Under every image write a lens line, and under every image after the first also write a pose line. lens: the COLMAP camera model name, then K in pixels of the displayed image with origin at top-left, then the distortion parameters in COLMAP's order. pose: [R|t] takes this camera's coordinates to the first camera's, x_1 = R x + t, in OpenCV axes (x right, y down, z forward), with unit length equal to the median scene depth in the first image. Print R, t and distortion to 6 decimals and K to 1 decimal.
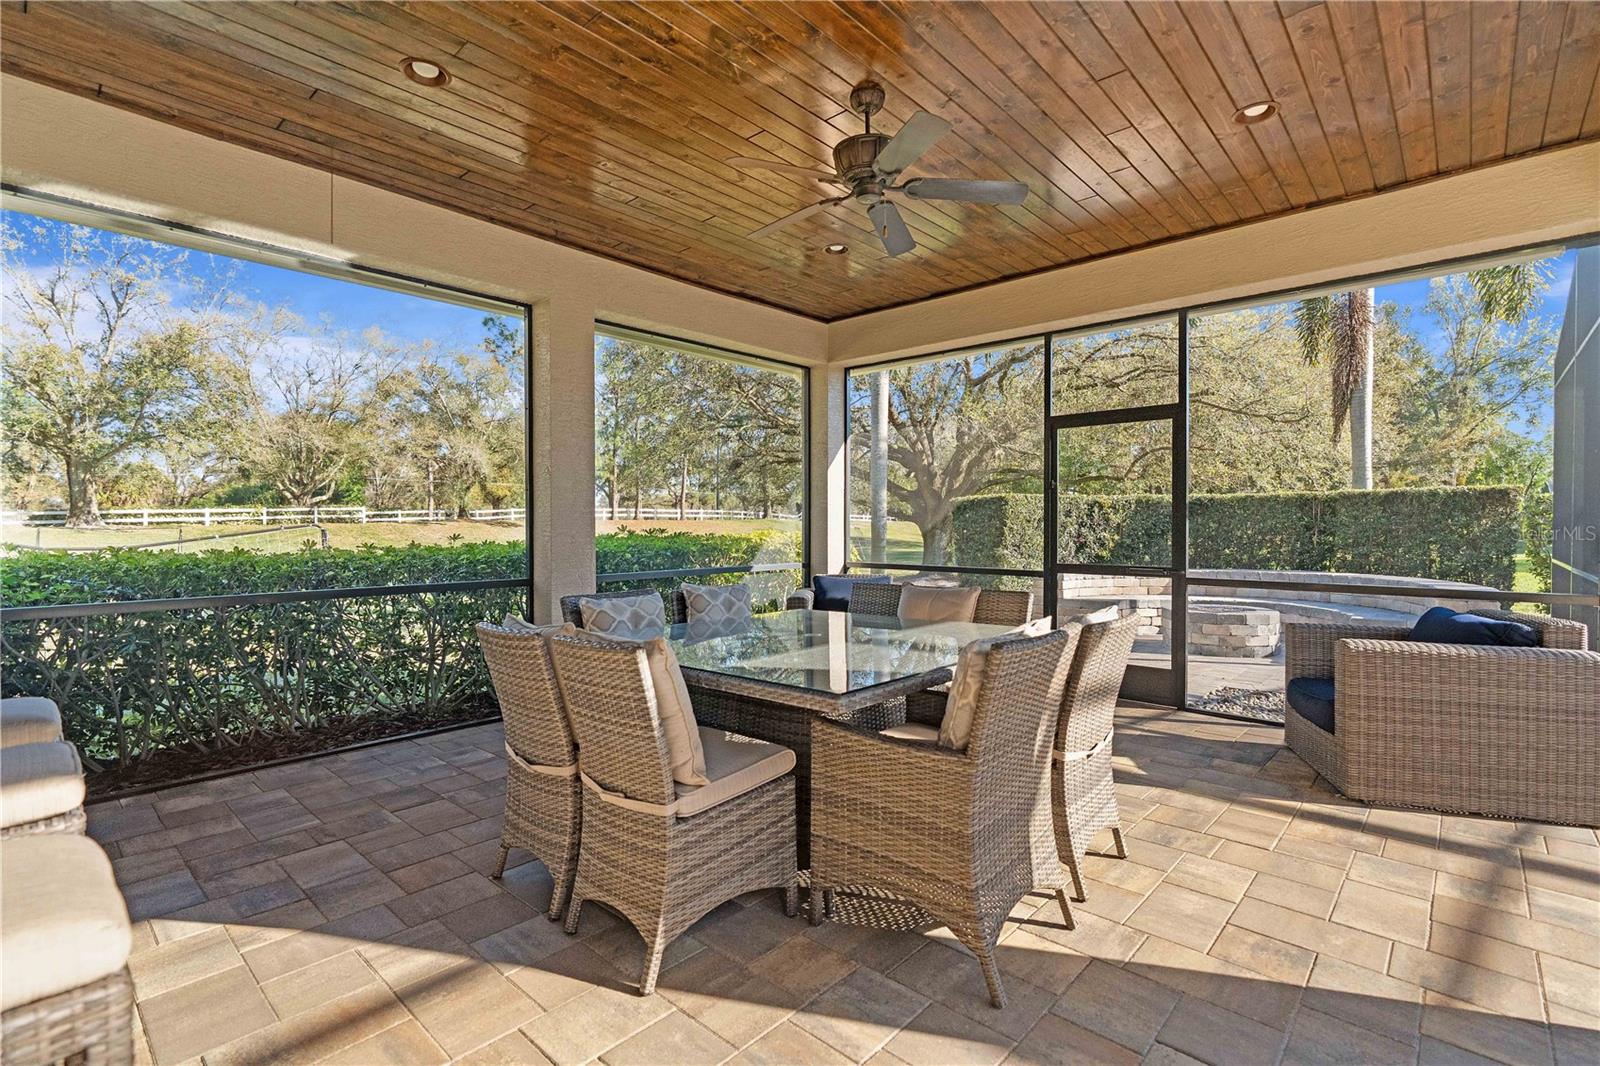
lens RADIAL K [[734.3, 0, 798.0], [0, 734.3, 530.7], [0, 0, 1]] dist [-0.007309, 0.001511]
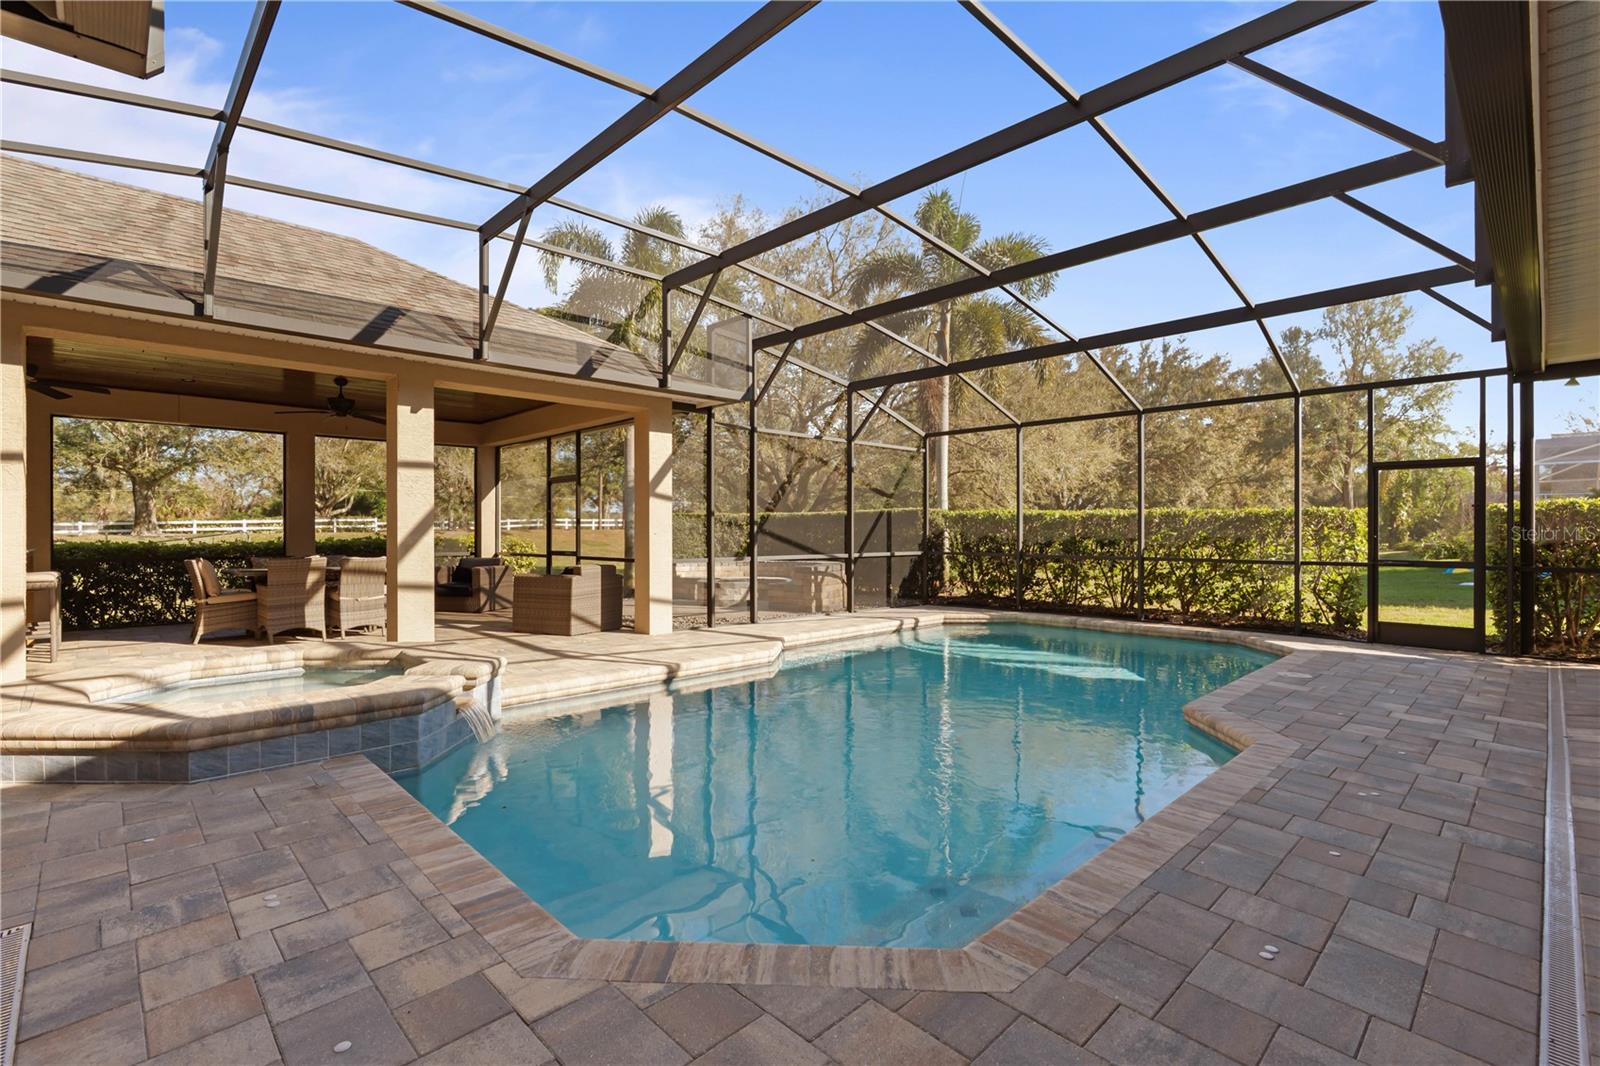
lens RADIAL K [[734.3, 0, 798.0], [0, 734.3, 530.7], [0, 0, 1]] dist [-0.007309, 0.001511]
pose [[0.998265, 0.001569, -0.058855, 0.628658], [-0.002389, 0.999901, -0.013872, 0.007899], [0.058827, 0.013988, 0.998170, -0.536009]]
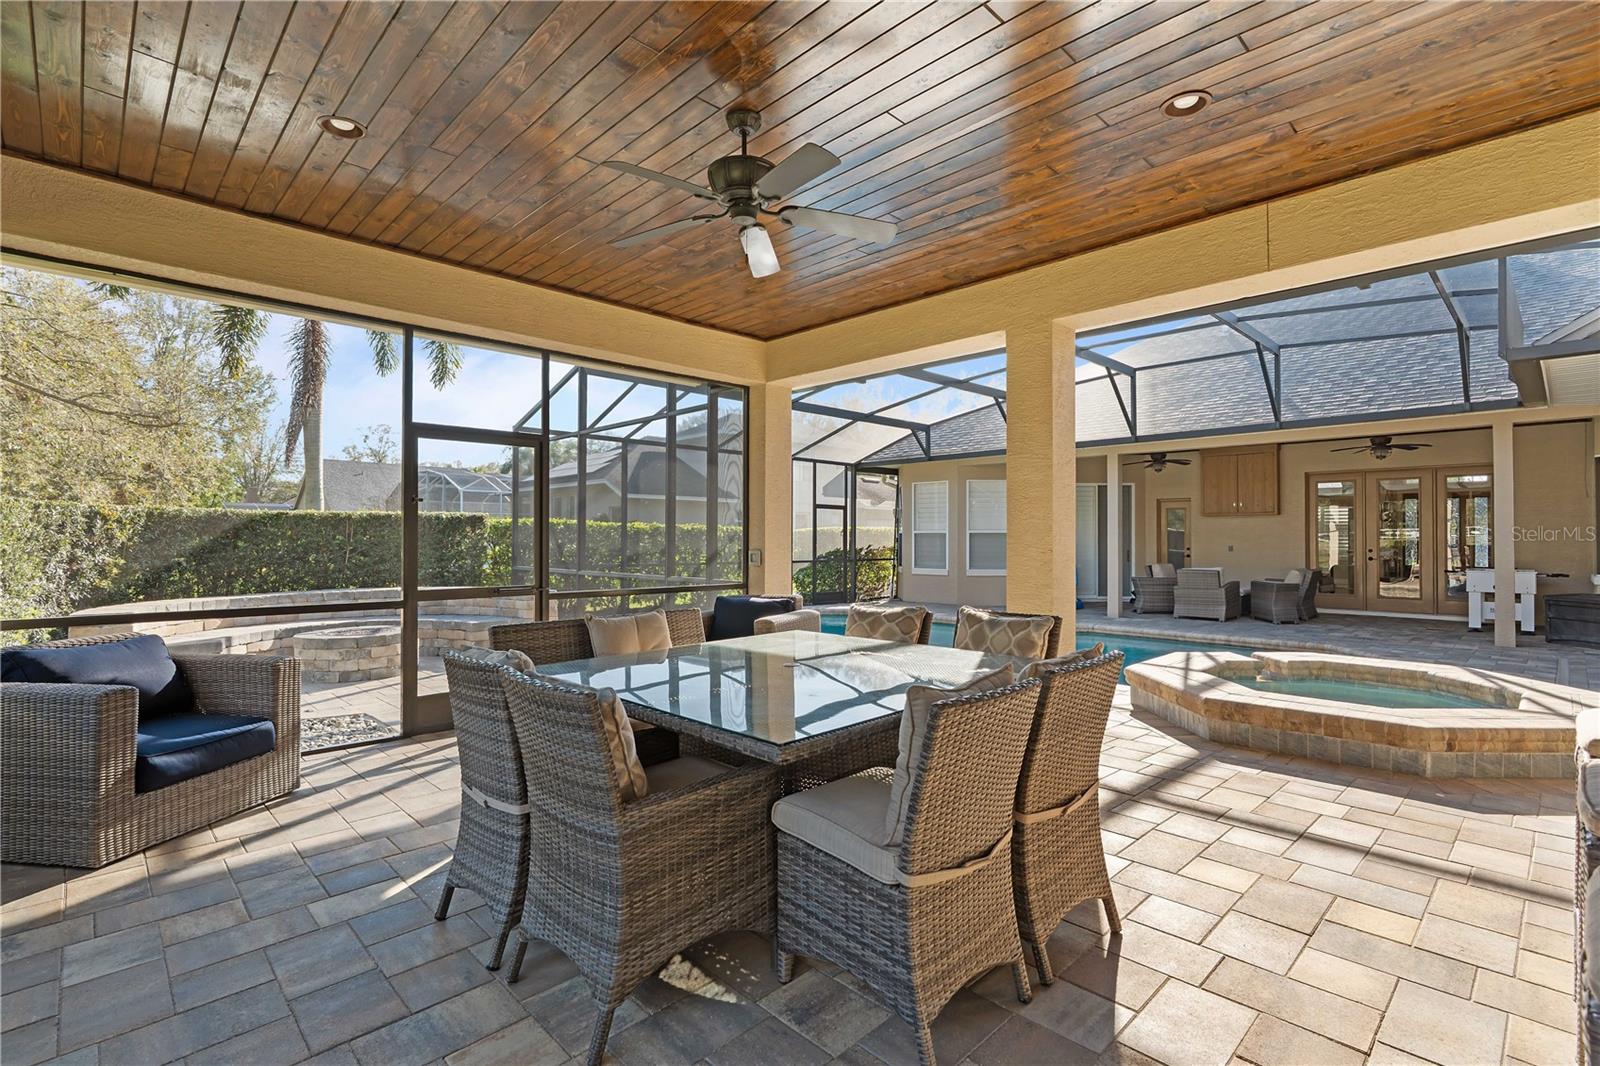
lens RADIAL K [[748.4, 0, 789.5], [0, 748.4, 532.4], [0, 0, 1]] dist [0.003537, 0.000762]
pose [[0.063708, 0.009085, 0.997927, -0.282851], [0.009806, 0.999905, -0.009729, -0.006202], [-0.997920, 0.010406, 0.063613, 0.274303]]
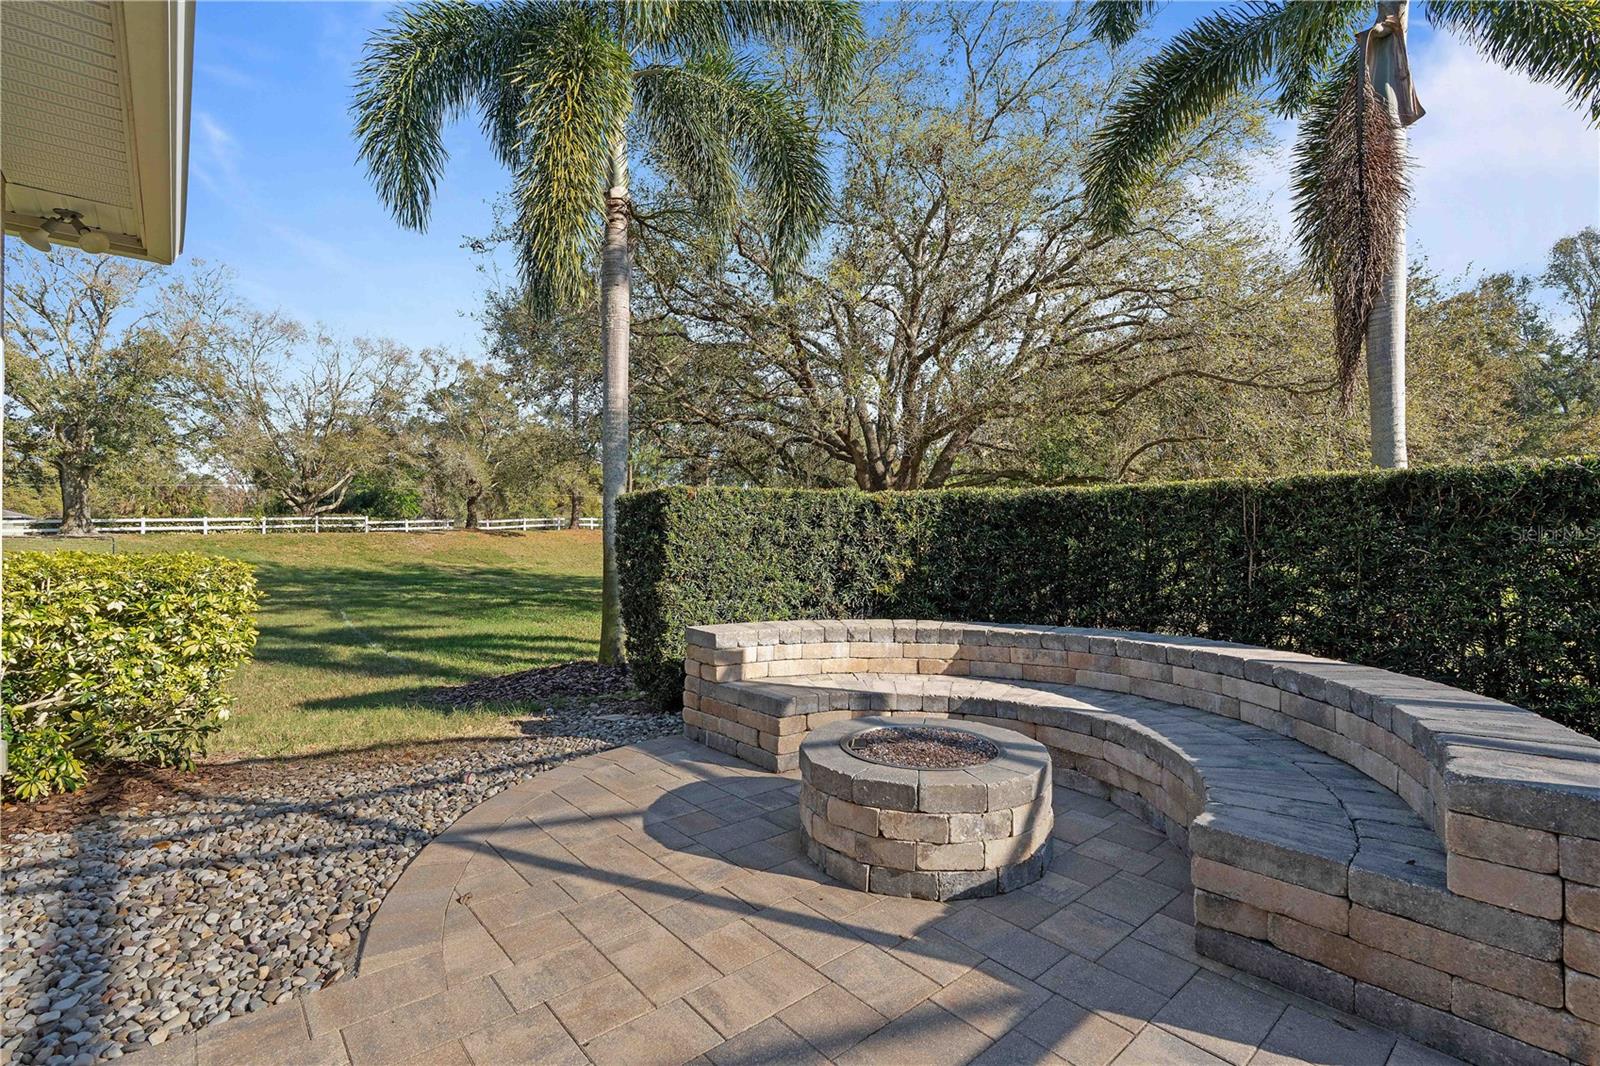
lens RADIAL K [[716.2, 0, 795.6], [0, 716.2, 530.8], [0, 0, 1]] dist [-0.007508, 0.000561]
pose [[0.993664, 0.003567, -0.112333, 0.408952], [-0.005203, 0.999884, -0.014281, -0.007616], [0.112269, 0.014775, 0.993568, 0.433179]]
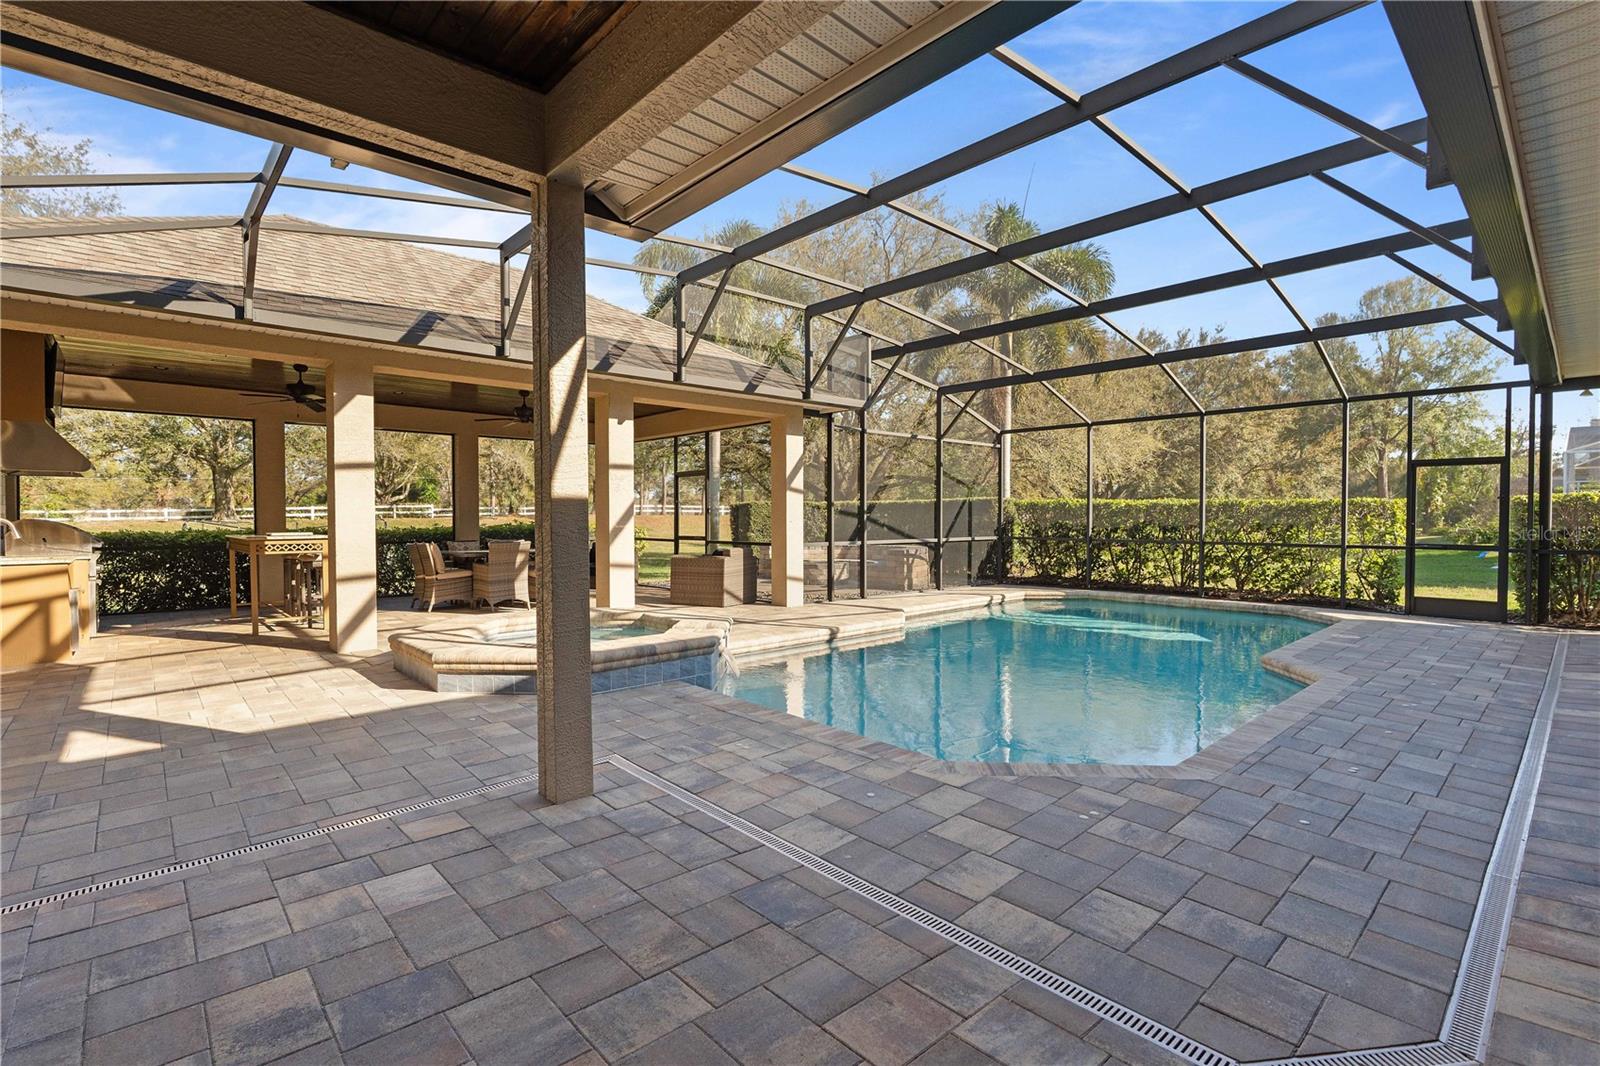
lens RADIAL K [[734.3, 0, 798.0], [0, 734.3, 530.7], [0, 0, 1]] dist [-0.007309, 0.001511]
pose [[0.996282, 0.002566, -0.086117, 0.508355], [-0.001979, 0.999974, 0.006900, 0.005540], [0.086132, -0.006704, 0.996261, -0.700283]]
